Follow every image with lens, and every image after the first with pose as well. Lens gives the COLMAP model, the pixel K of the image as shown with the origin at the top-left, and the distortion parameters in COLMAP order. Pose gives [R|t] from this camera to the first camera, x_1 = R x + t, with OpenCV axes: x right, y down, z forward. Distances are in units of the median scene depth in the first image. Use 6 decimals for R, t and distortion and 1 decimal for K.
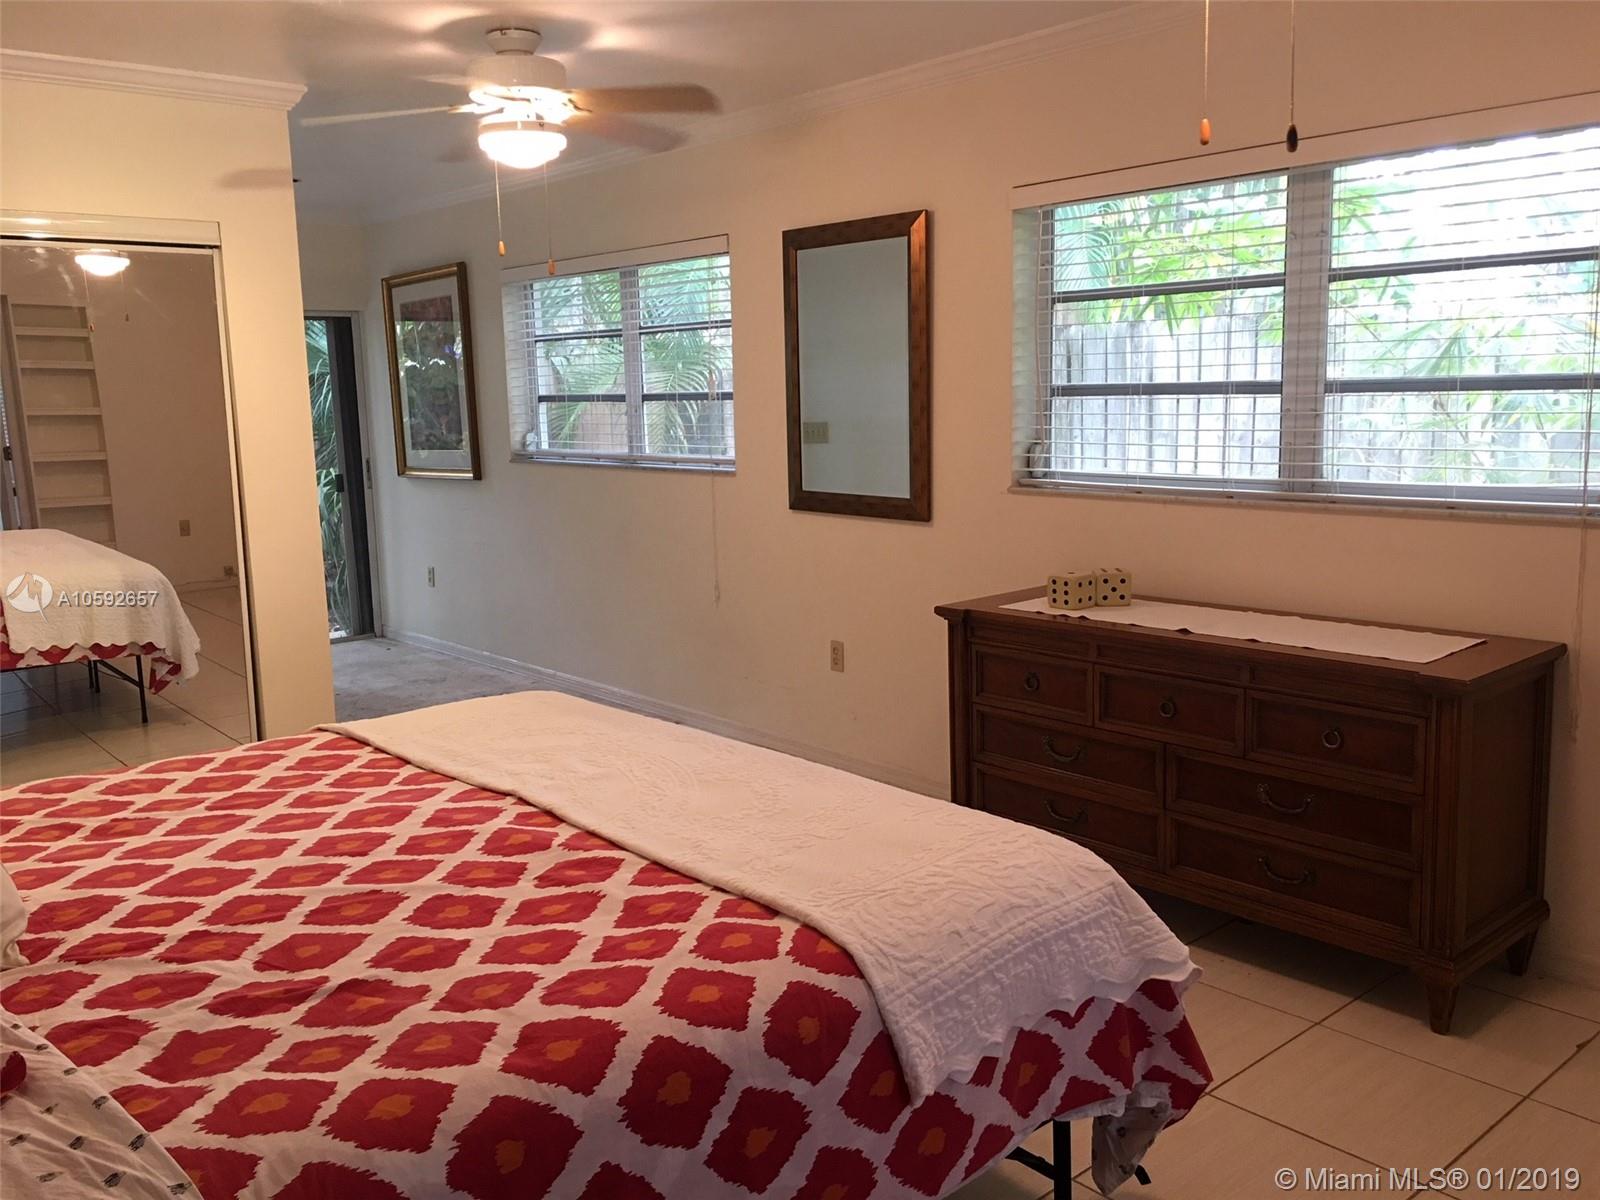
lens RADIAL K [[1367.3, 0, 800.4], [0, 1367.3, 597.1], [0, 0, 1]] dist [0.065554, -0.062889]
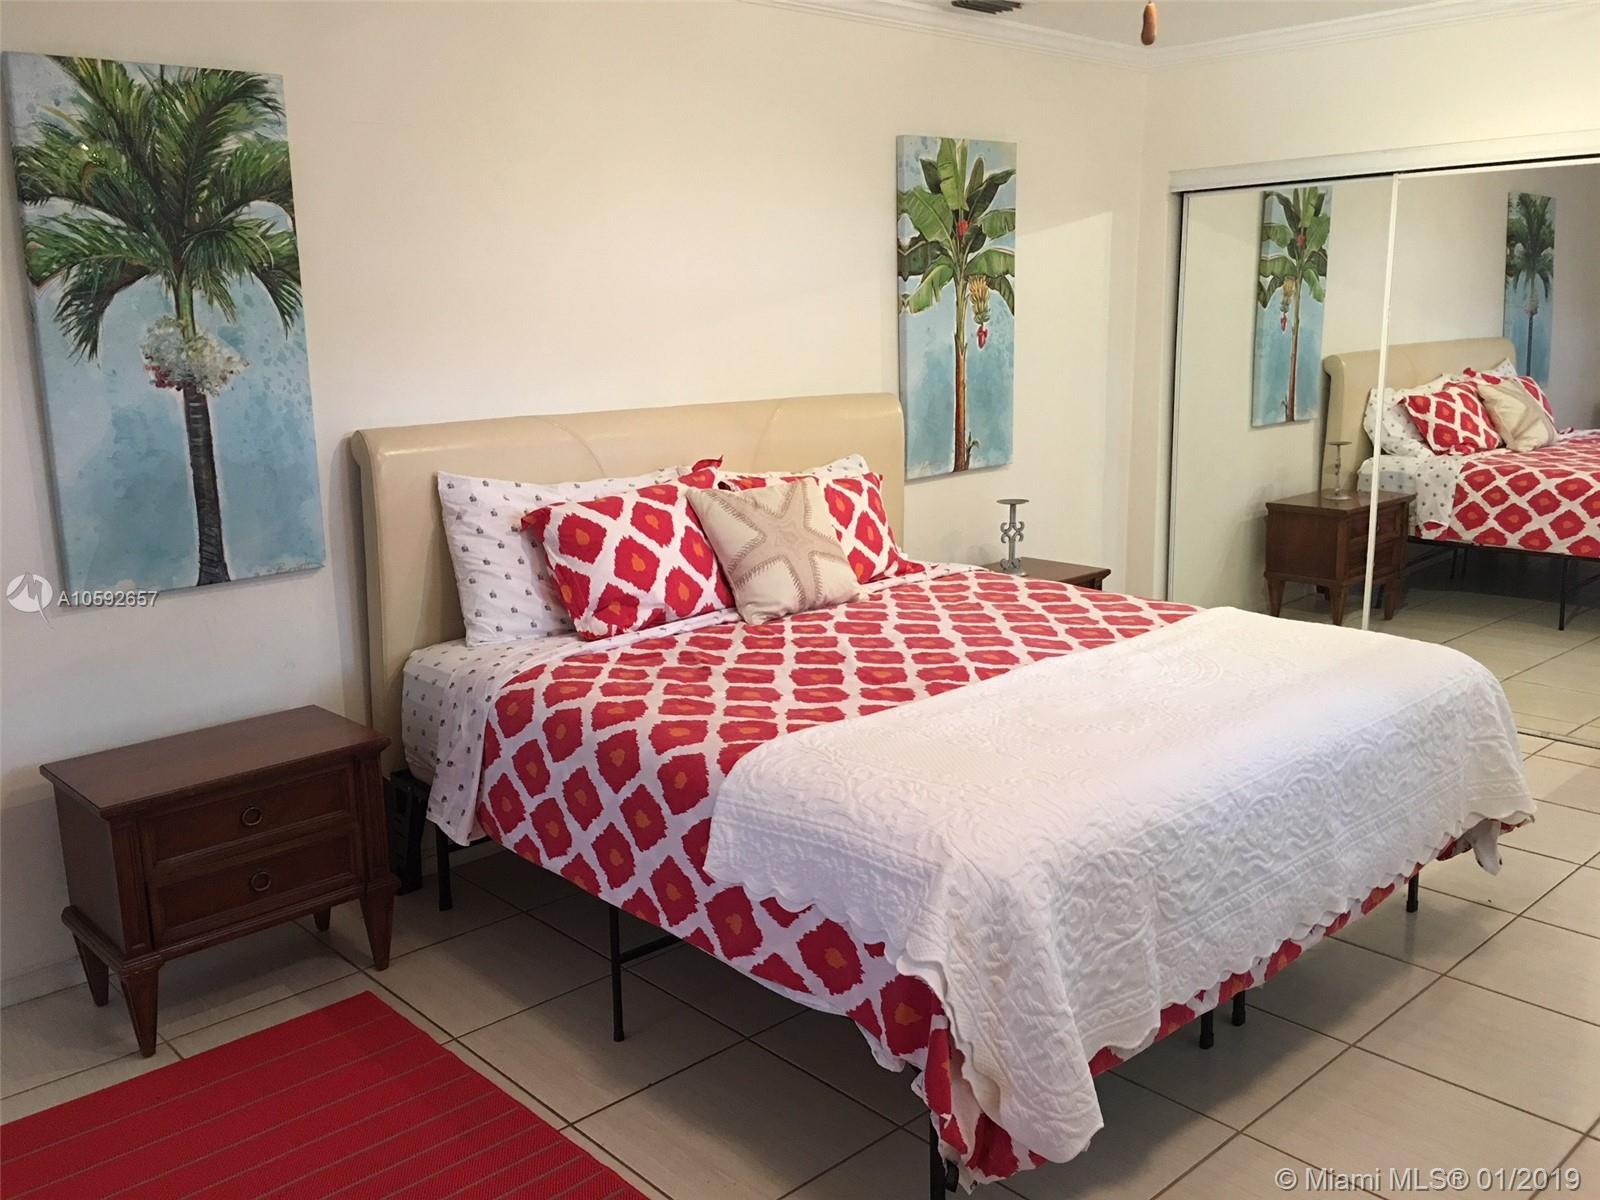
lens RADIAL K [[1367.3, 0, 797.9], [0, 1367.3, 598.3], [0, 0, 1]] dist [0.065554, -0.062889]
pose [[0.033585, 0.229411, -0.972750, 1.303041], [-0.143446, 0.964328, 0.222472, -0.205641], [0.989088, 0.132066, 0.065295, 0.933724]]
